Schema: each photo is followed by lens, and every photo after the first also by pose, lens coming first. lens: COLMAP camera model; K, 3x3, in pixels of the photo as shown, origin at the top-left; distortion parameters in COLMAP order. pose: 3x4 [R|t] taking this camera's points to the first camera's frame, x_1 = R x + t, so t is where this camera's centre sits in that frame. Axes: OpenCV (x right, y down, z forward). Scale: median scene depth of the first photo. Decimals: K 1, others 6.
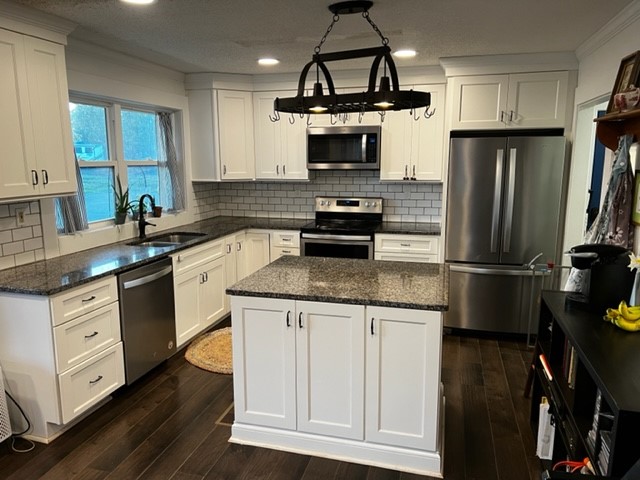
lens RADIAL K [[490.8, 0, 320.0], [0, 490.8, 240.0], [0, 0, 1]] dist [0.067309, -0.012357]
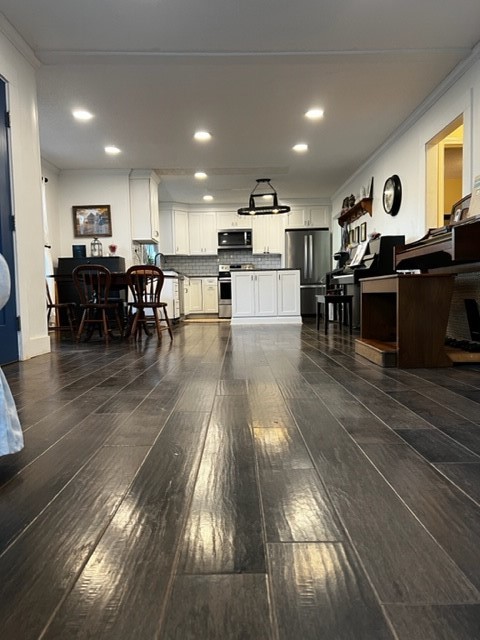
lens RADIAL K [[490.8, 0, 240.0], [0, 490.8, 320.0], [0, 0, 1]] dist [0.067309, -0.012357]
pose [[0.963891, -0.028882, 0.264726, -0.514240], [0.062611, 0.990813, -0.119873, 0.424689], [-0.258832, 0.132120, 0.956844, -1.006648]]
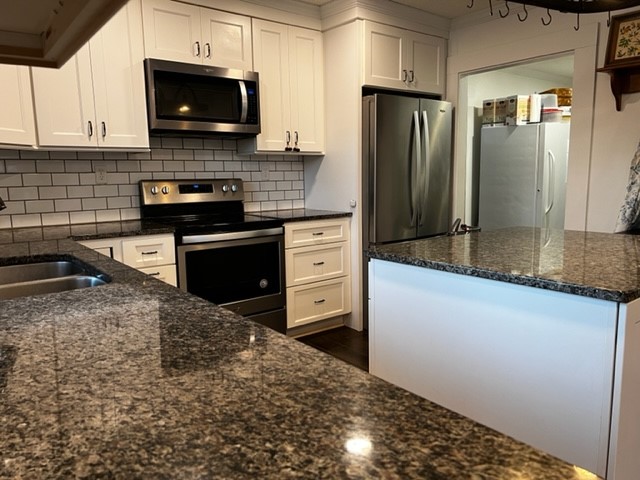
lens RADIAL K [[490.8, 0, 320.0], [0, 490.8, 240.0], [0, 0, 1]] dist [0.067309, -0.012357]
pose [[0.594362, -0.114248, 0.796041, -0.413059], [0.146831, 0.988635, 0.032257, -0.004834], [-0.790680, 0.097711, 0.604382, 0.525876]]
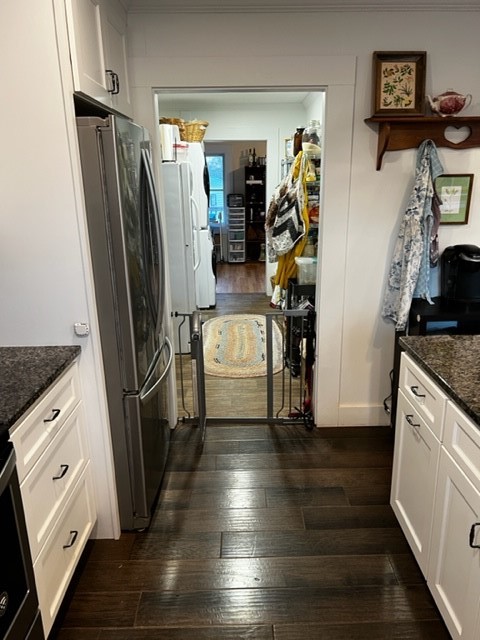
lens RADIAL K [[490.8, 0, 240.0], [0, 490.8, 320.0], [0, 0, 1]] dist [0.067309, -0.012357]
pose [[-0.256334, -0.258882, 0.931275, -0.177229], [0.180963, 0.933577, 0.309332, -0.132913], [-0.949497, 0.247819, -0.192459, 0.886309]]
